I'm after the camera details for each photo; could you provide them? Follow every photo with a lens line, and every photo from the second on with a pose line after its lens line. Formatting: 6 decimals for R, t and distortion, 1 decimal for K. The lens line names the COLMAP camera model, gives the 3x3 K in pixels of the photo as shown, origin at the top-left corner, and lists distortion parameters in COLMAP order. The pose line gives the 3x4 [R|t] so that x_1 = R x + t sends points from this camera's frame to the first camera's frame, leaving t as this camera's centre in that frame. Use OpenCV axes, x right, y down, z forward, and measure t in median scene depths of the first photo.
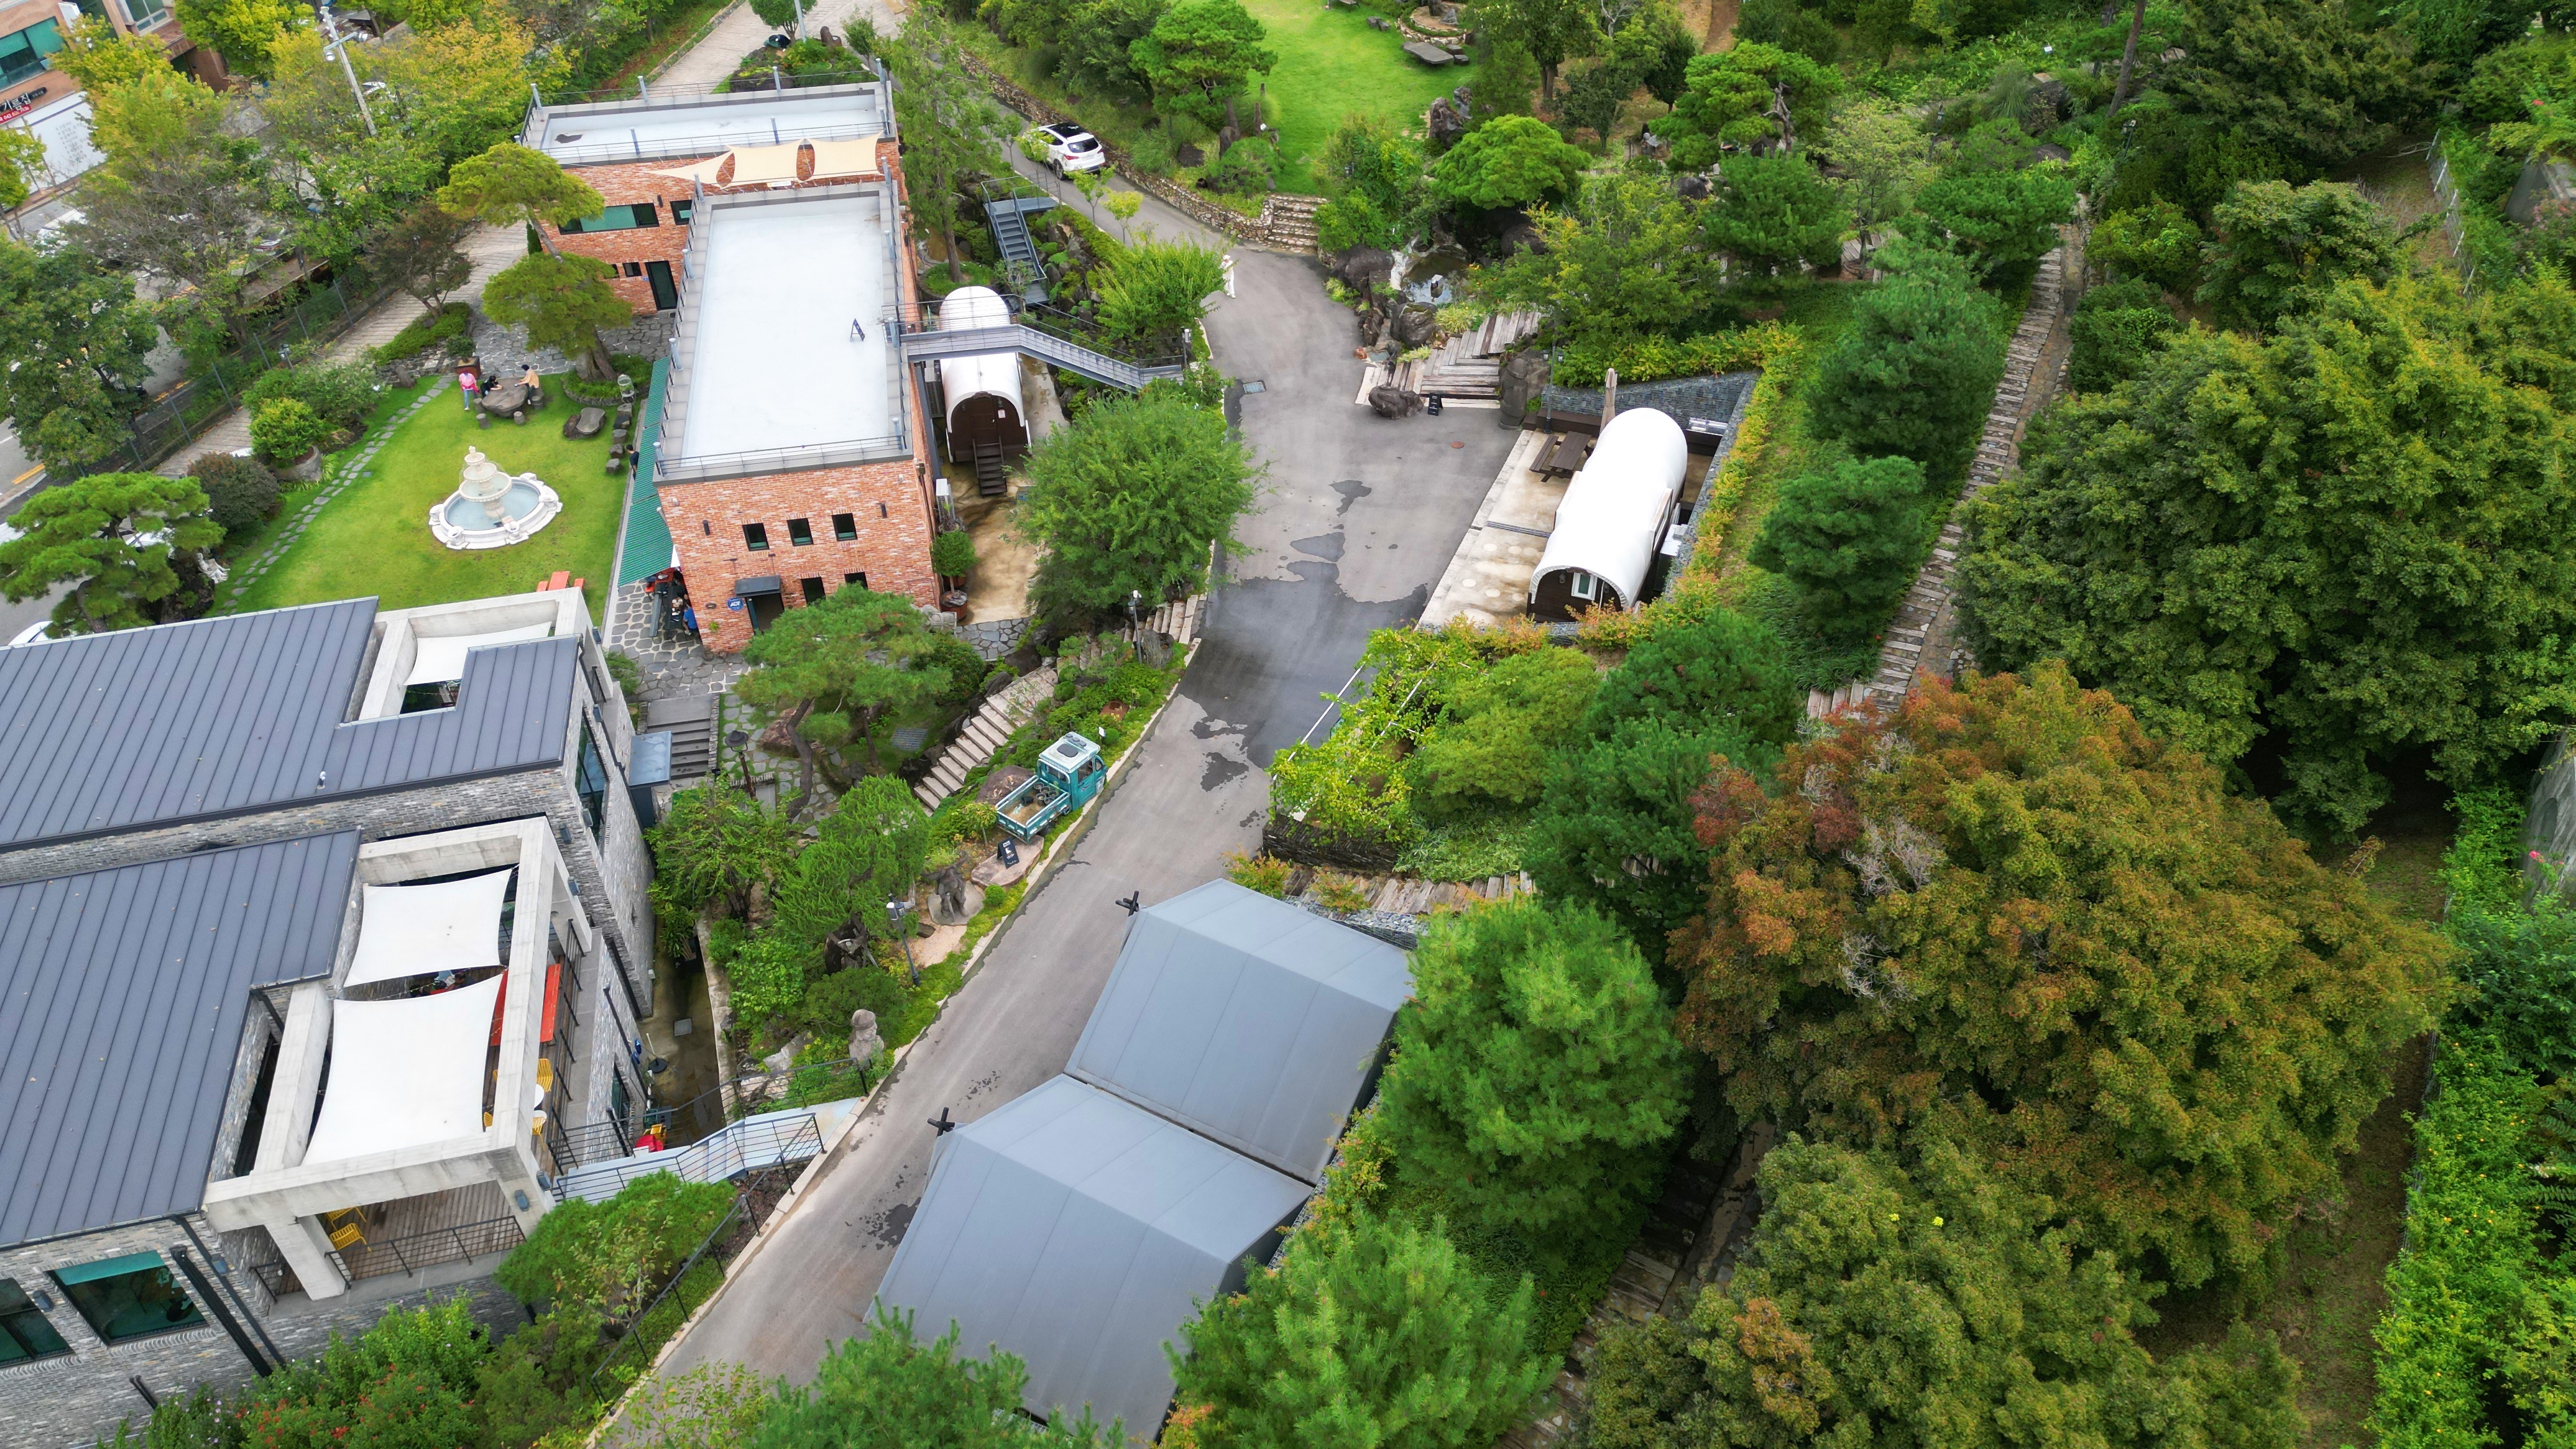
lens RADIAL K [[1800.8, 0, 1295.9], [0, 1800.8, 726.4], [0, 0, 1]] dist [0.044420, -0.035516]
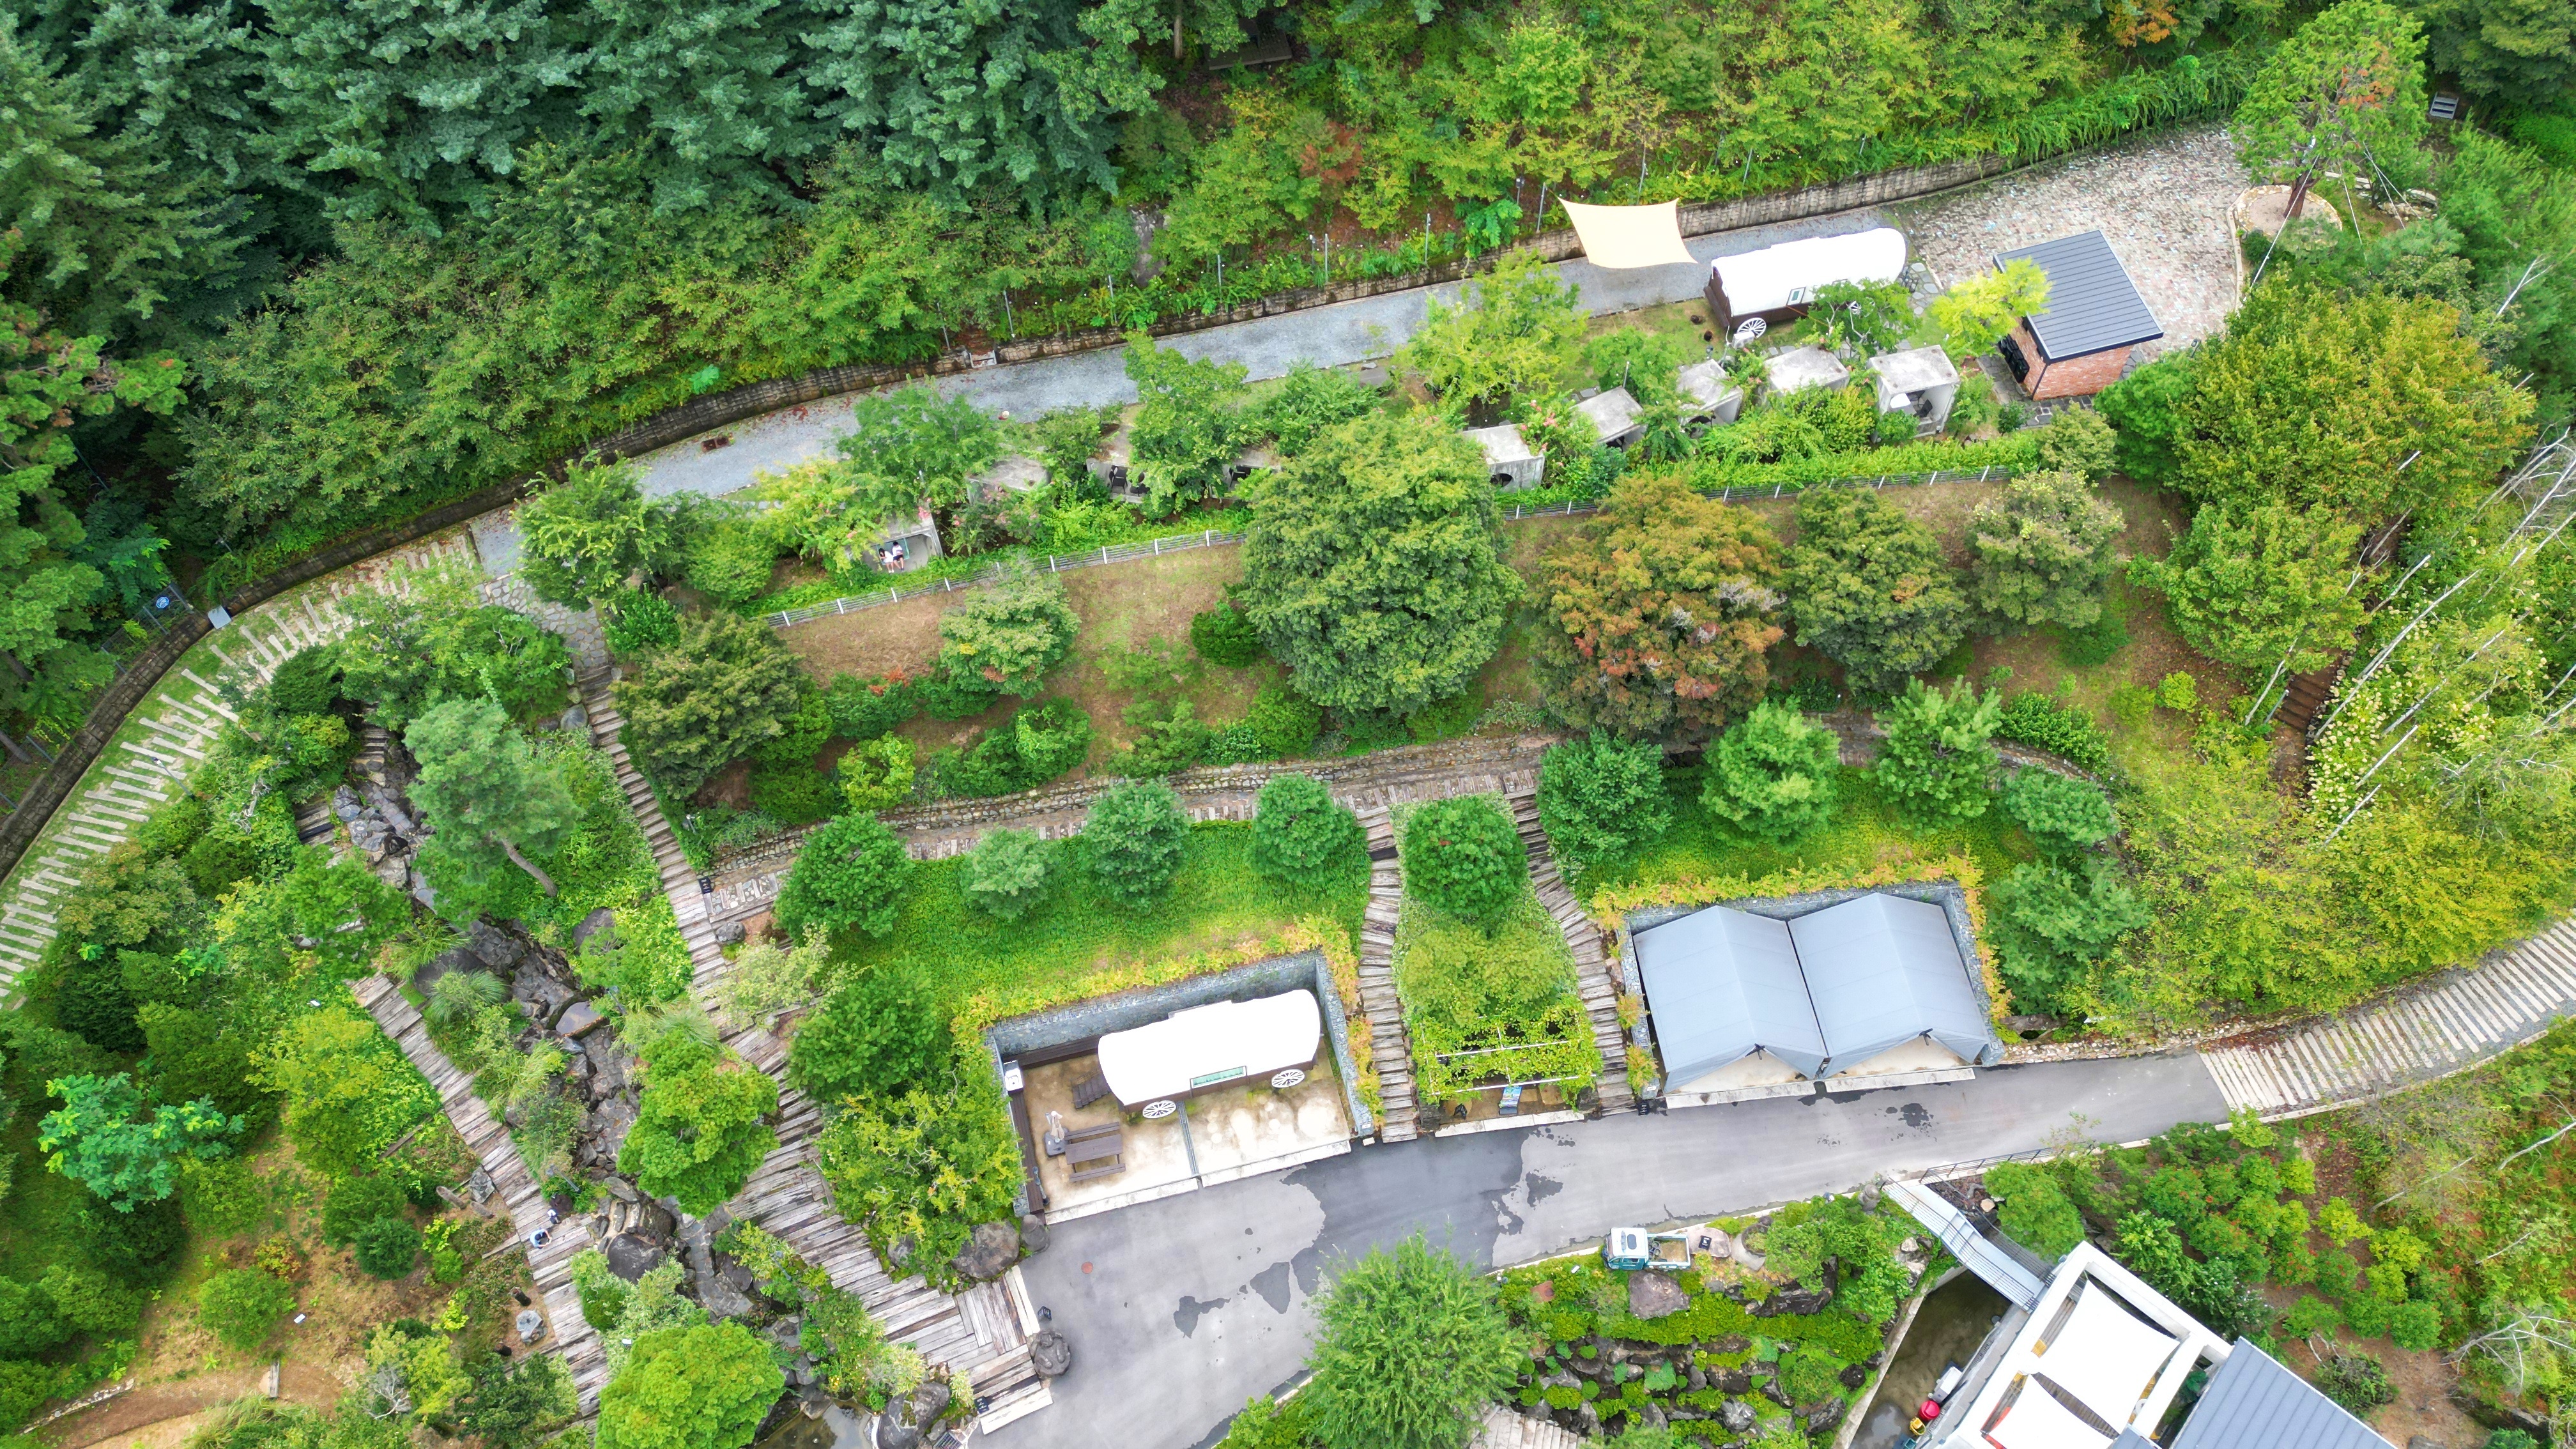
lens RADIAL K [[1800.8, 0, 1297.9], [0, 1800.8, 702.4], [0, 0, 1]] dist [0.044420, -0.035516]
pose [[-0.566198, -0.658043, 0.496387, -0.256970], [0.557246, 0.138162, 0.818772, -0.863326], [-0.607369, 0.740197, 0.288464, 0.261352]]
